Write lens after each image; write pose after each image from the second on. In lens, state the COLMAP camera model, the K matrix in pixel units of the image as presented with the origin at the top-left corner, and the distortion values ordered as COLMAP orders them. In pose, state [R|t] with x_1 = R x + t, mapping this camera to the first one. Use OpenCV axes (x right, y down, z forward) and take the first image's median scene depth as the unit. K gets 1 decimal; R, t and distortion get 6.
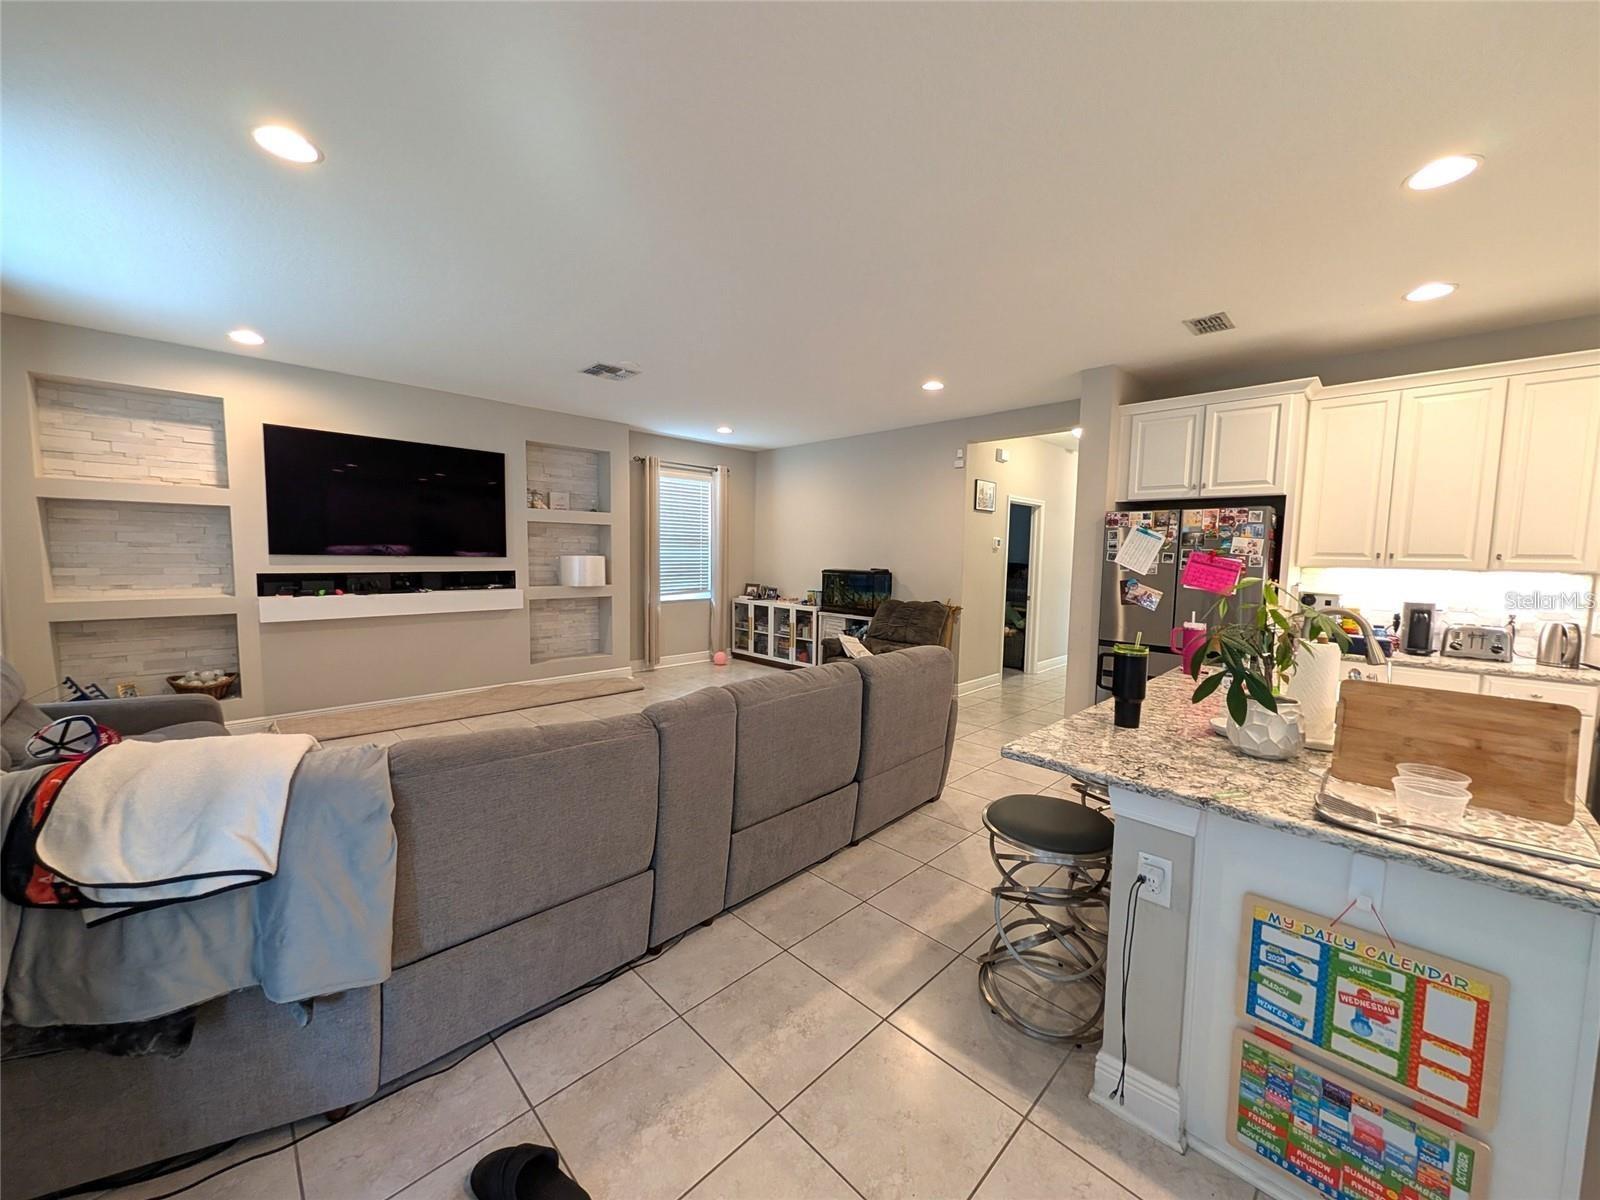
lens RADIAL K [[608.8, 0, 798.6], [0, 608.8, 598.5], [0, 0, 1]] dist [0.000609, 0.000081]
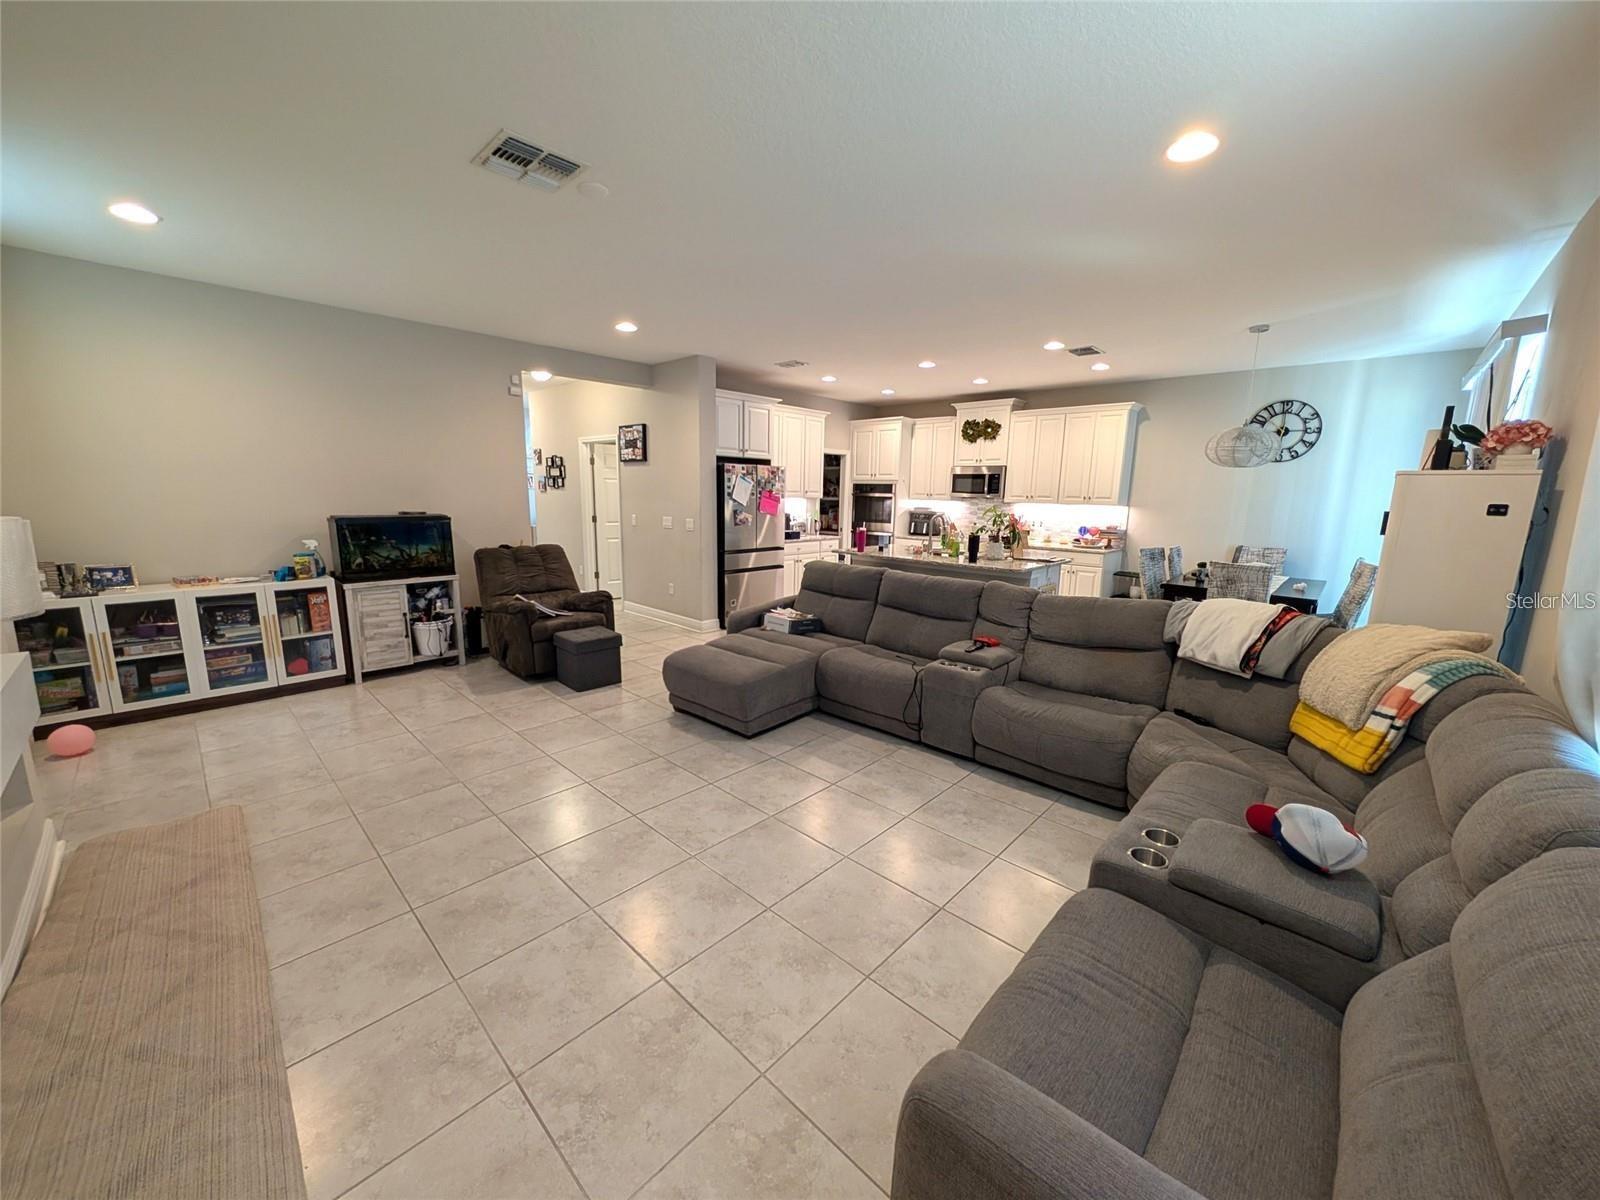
lens RADIAL K [[608.8, 0, 799.0], [0, 608.8, 599.3], [0, 0, 1]] dist [0.000609, 0.000081]
pose [[-0.031358, -0.192367, 0.980822, -0.855407], [0.060587, 0.979134, 0.193973, -0.081549], [-0.997670, 0.065507, -0.019049, 0.743832]]
